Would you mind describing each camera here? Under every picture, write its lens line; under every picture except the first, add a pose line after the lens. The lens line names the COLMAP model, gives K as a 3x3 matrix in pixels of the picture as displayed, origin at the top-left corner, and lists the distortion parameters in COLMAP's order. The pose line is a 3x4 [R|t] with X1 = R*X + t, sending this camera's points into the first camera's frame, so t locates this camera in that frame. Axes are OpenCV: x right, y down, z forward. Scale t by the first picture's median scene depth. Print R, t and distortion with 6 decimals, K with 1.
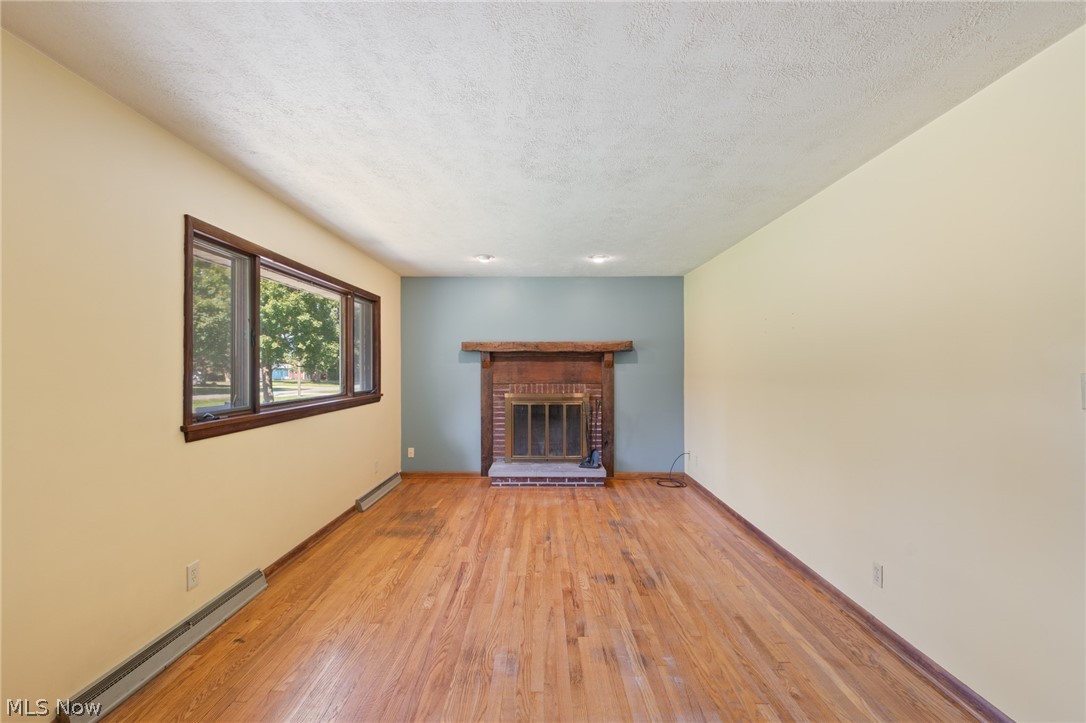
lens RADIAL K [[463.7, 0, 539.0], [0, 463.7, 365.2], [0, 0, 1]] dist [-0.002087, -0.000714]
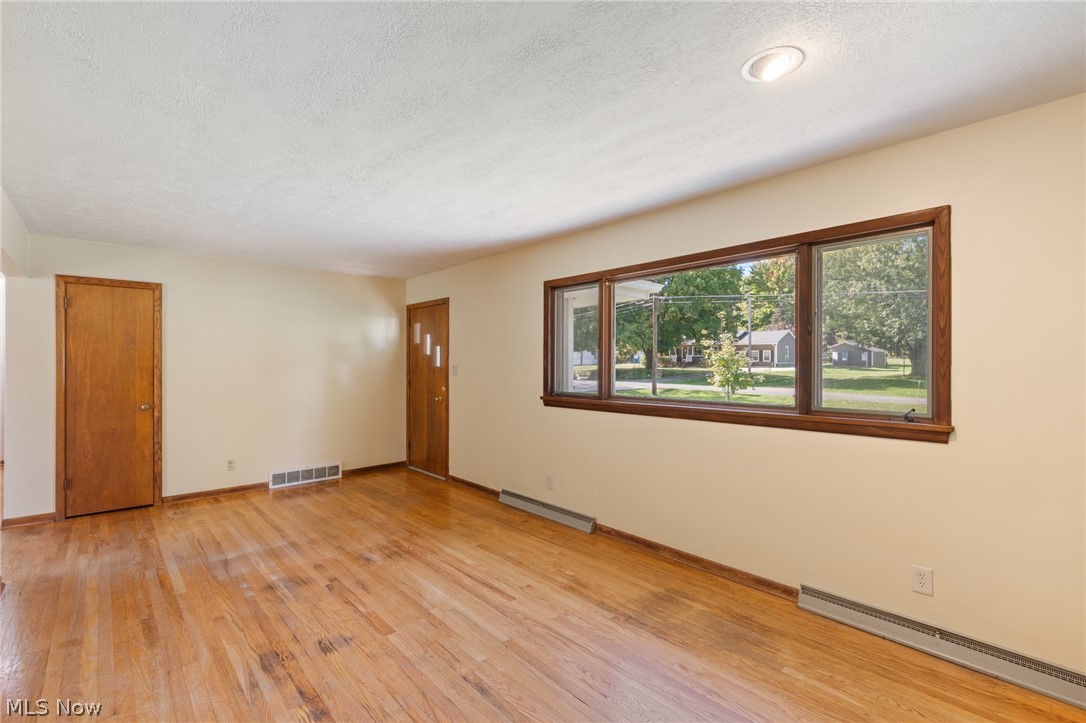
lens RADIAL K [[471.2, 0, 520.8], [0, 471.2, 363.1], [0, 0, 1]] dist [-0.002473, -0.000307]
pose [[-0.736994, -0.000623, -0.675899, 0.249869], [0.000892, 0.999998, -0.001894, 0.000650], [0.675899, -0.001999, -0.736992, 1.013958]]
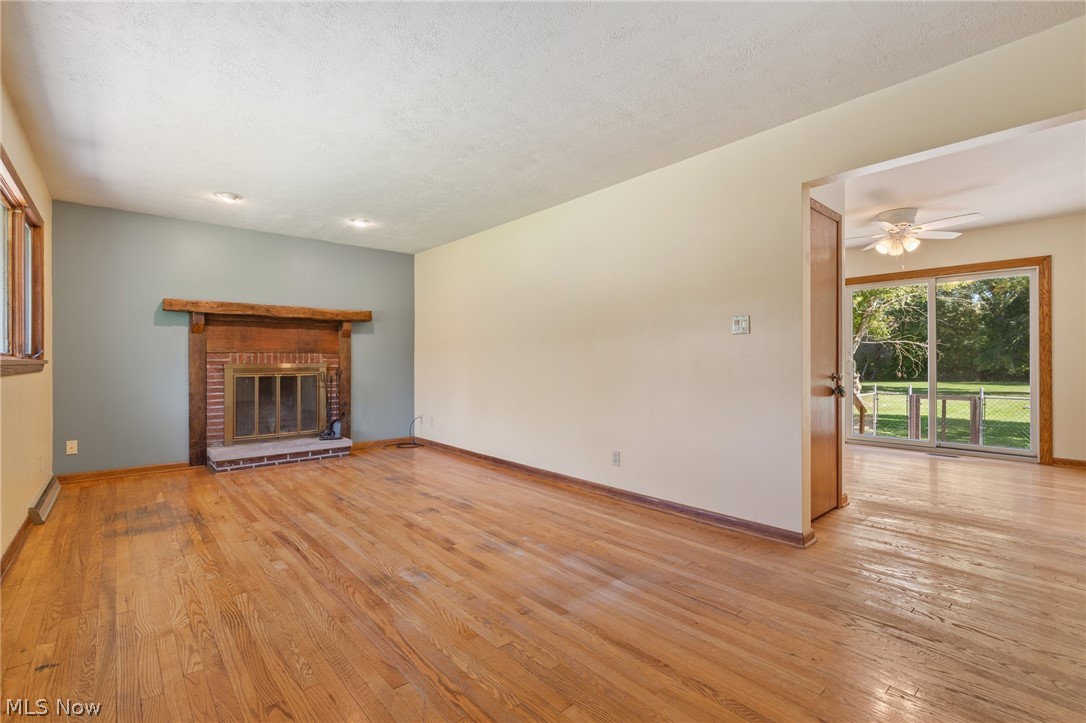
lens RADIAL K [[479.7, 0, 502.0], [0, 479.7, 362.2], [0, 0, 1]] dist [0.000788, -0.000122]
pose [[0.776300, -0.000605, 0.630363, -0.250169], [-0.001106, 0.999997, 0.002321, 0.059705], [-0.630363, -0.002499, 0.776297, 0.004774]]
